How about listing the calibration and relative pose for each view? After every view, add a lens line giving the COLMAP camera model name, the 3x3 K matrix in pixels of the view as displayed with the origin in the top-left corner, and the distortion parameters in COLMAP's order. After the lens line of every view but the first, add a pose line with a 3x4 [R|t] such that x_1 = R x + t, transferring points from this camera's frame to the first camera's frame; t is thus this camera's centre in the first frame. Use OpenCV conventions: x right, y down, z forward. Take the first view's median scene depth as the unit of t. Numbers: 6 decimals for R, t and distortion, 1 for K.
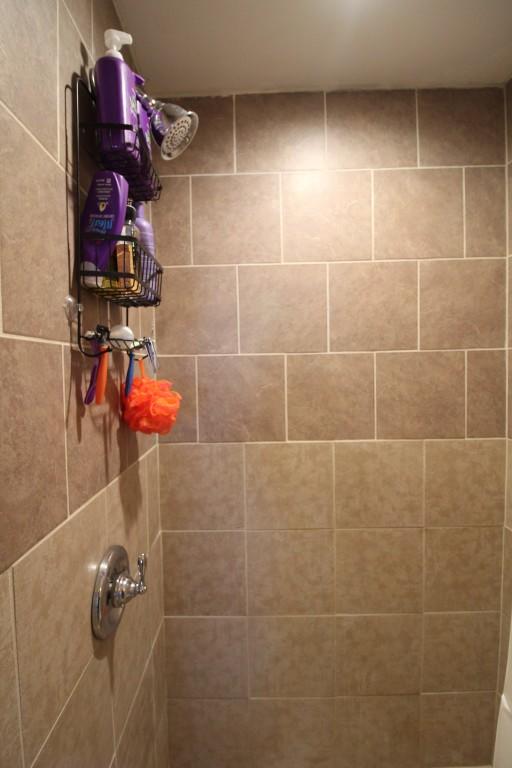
lens RADIAL K [[353.2, 0, 256.0], [0, 353.2, 380.9], [0, 0, 1]] dist [-0.002067, -0.012548]
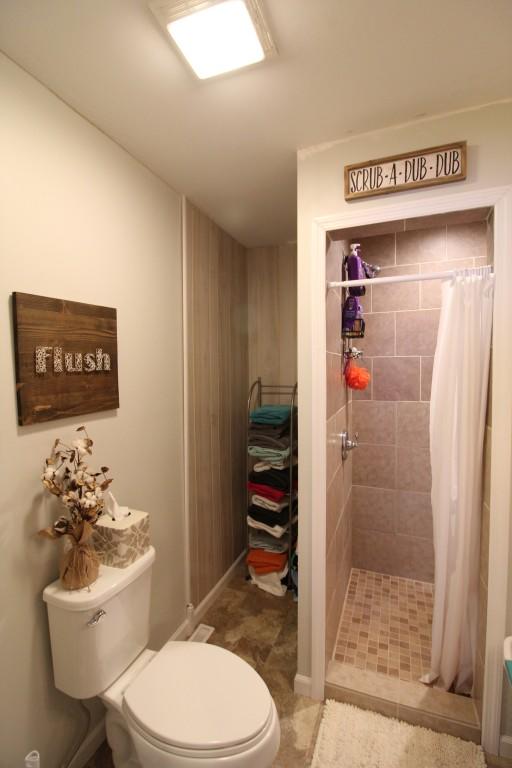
lens RADIAL K [[353.2, 0, 256.0], [0, 353.2, 380.9], [0, 0, 1]] dist [-0.002067, -0.012548]
pose [[0.925394, 0.023340, -0.378286, -0.017622], [-0.019937, 0.999718, 0.012912, 0.052472], [0.378481, -0.004406, 0.925599, -1.122284]]
